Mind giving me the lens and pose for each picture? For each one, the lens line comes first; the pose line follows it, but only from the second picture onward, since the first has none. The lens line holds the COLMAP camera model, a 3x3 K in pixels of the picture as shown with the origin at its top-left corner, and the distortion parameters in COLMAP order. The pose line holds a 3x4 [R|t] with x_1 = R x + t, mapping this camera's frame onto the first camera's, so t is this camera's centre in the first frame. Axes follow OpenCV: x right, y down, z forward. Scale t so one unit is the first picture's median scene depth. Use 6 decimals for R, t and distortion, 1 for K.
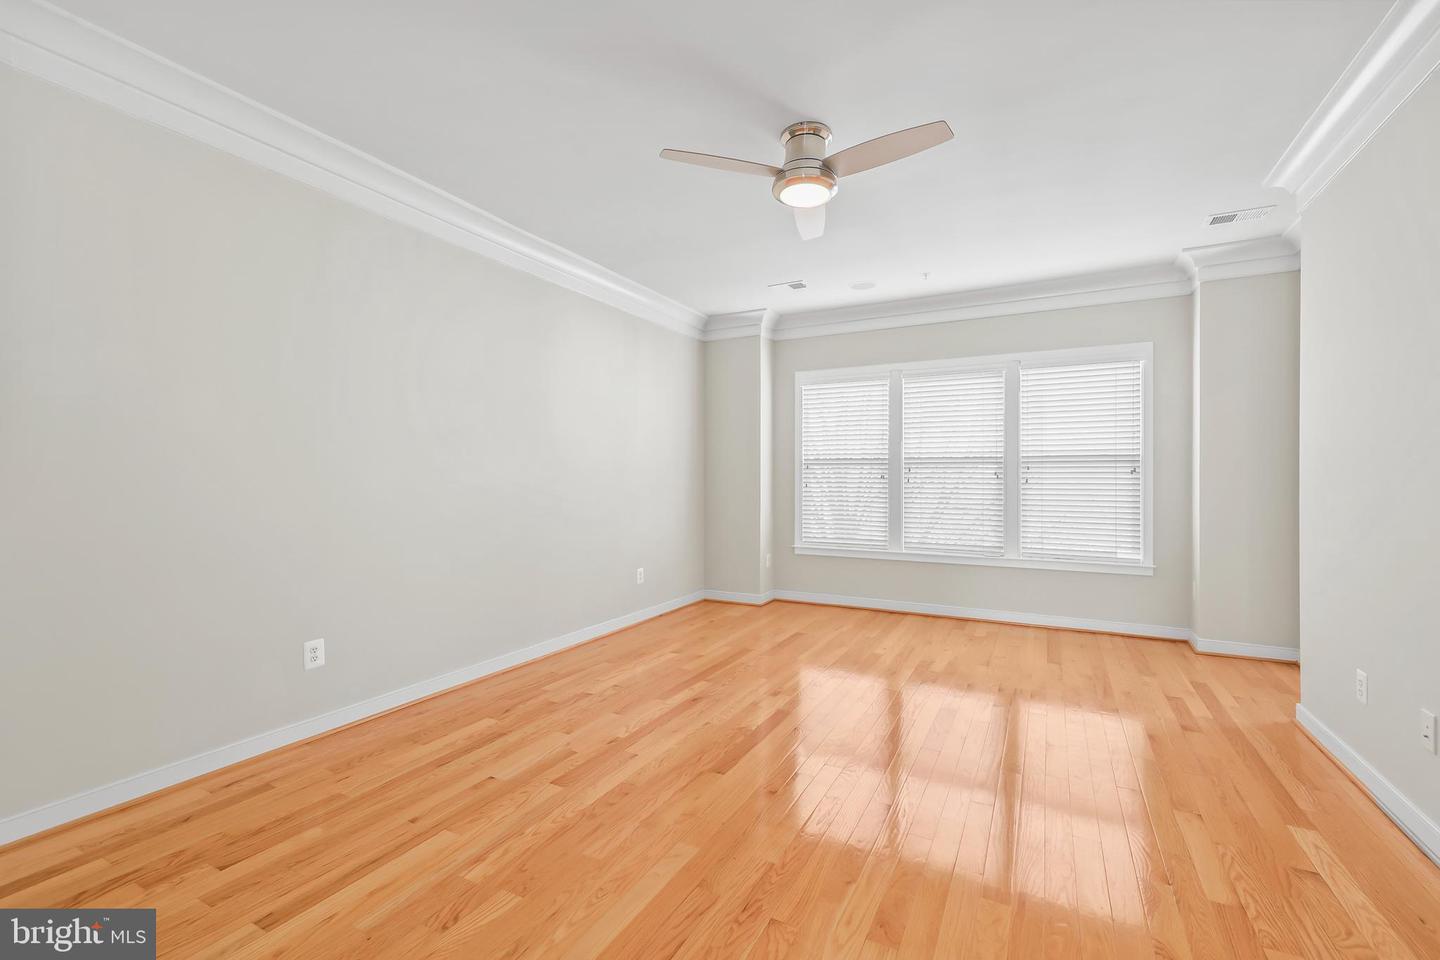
lens RADIAL K [[607.4, 0, 720.0], [0, 607.4, 480.0], [0, 0, 1]] dist [0.000087, 0.000221]
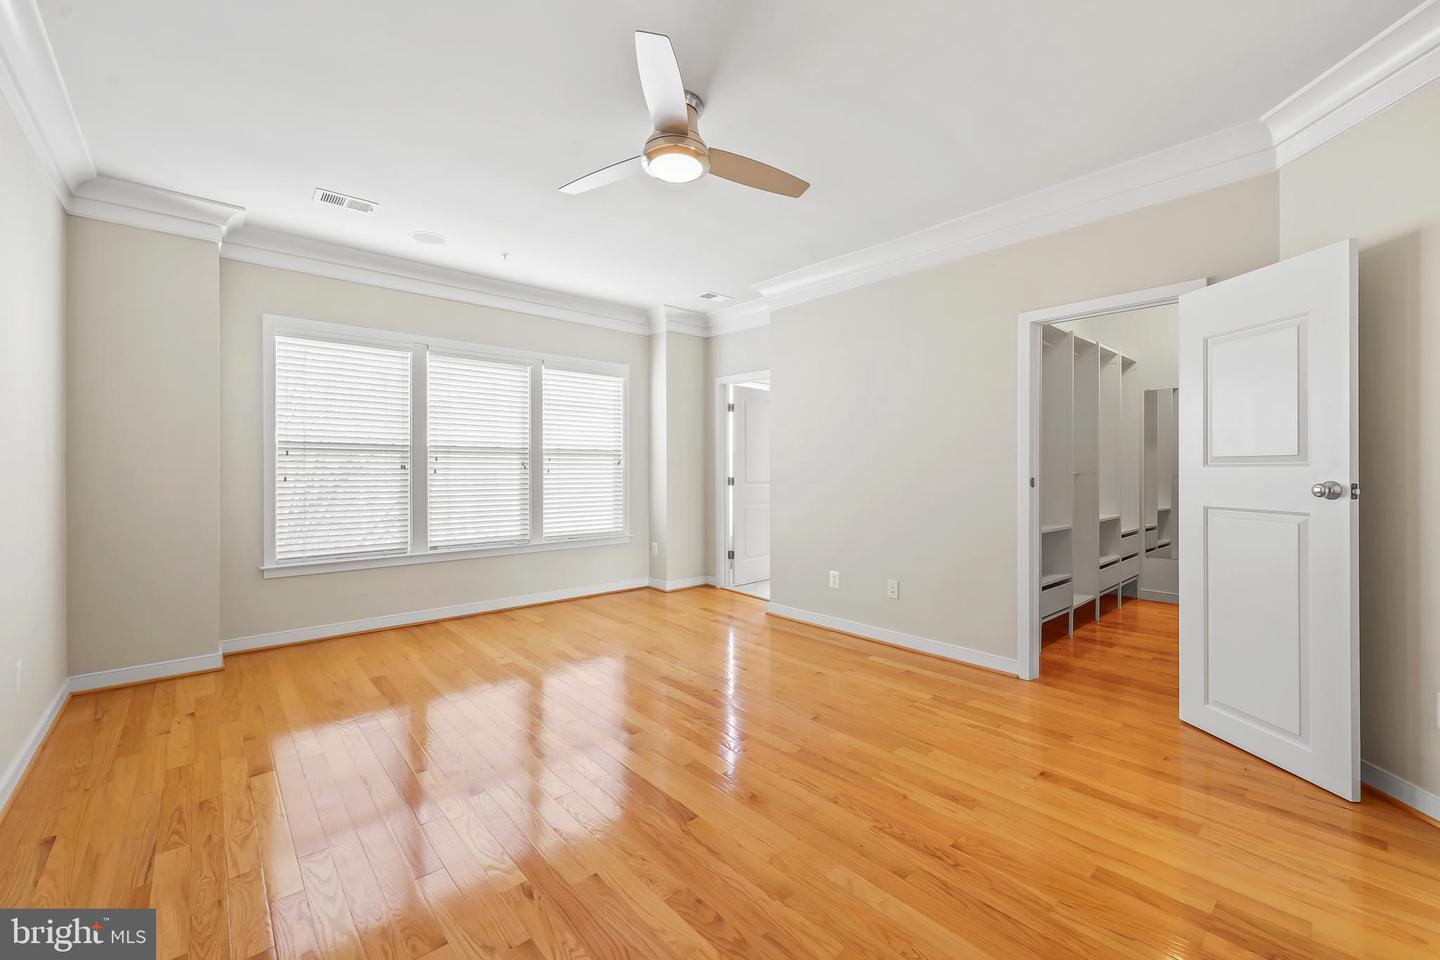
lens RADIAL K [[587.4, 0, 719.5], [0, 587.4, 469.8], [0, 0, 1]] dist [-0.001275, -0.000121]
pose [[0.346859, -0.001944, 0.937915, -0.373882], [0.001499, 0.999998, 0.001518, -0.001798], [-0.937916, 0.000879, 0.346861, 0.338382]]
